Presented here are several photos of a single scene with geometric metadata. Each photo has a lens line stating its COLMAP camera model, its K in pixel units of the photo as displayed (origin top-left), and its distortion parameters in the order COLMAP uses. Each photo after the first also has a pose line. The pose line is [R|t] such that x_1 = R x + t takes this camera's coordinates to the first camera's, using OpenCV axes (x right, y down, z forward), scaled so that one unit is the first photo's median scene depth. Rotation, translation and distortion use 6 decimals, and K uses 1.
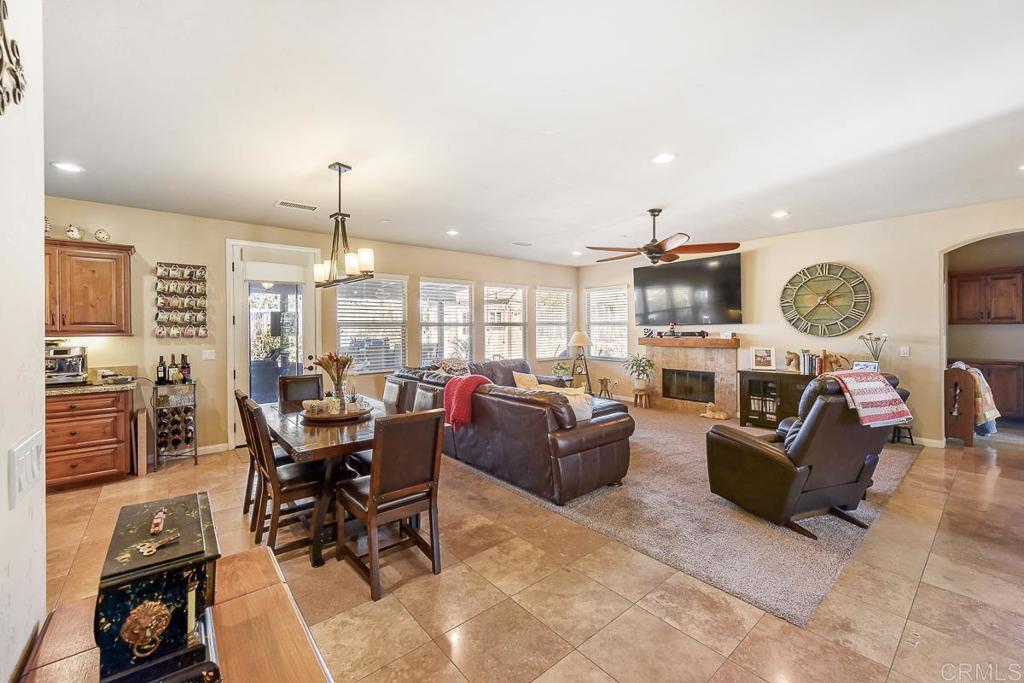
lens RADIAL K [[407.4, 0, 505.8], [0, 407.4, 332.4], [0, 0, 1]] dist [0.004357, -0.000743]
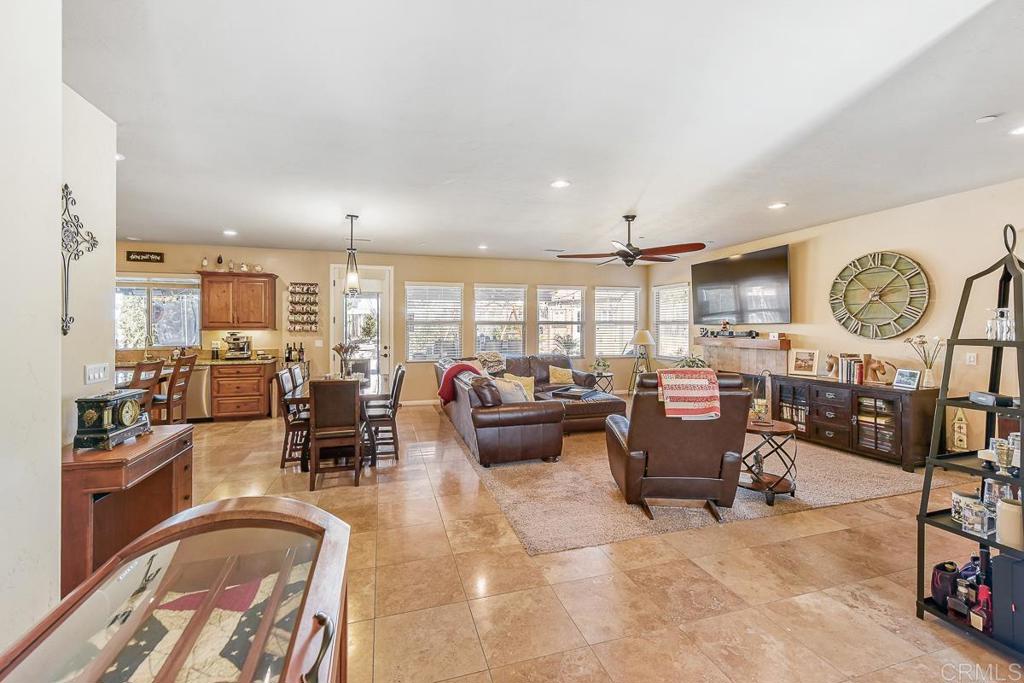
lens RADIAL K [[407.4, 0, 502.4], [0, 407.4, 331.7], [0, 0, 1]] dist [0.004357, -0.000743]
pose [[0.920607, 0.010787, -0.390342, 0.477322], [-0.009430, 0.999941, 0.005392, -0.002335], [0.390377, -0.001283, 0.920654, -0.101729]]
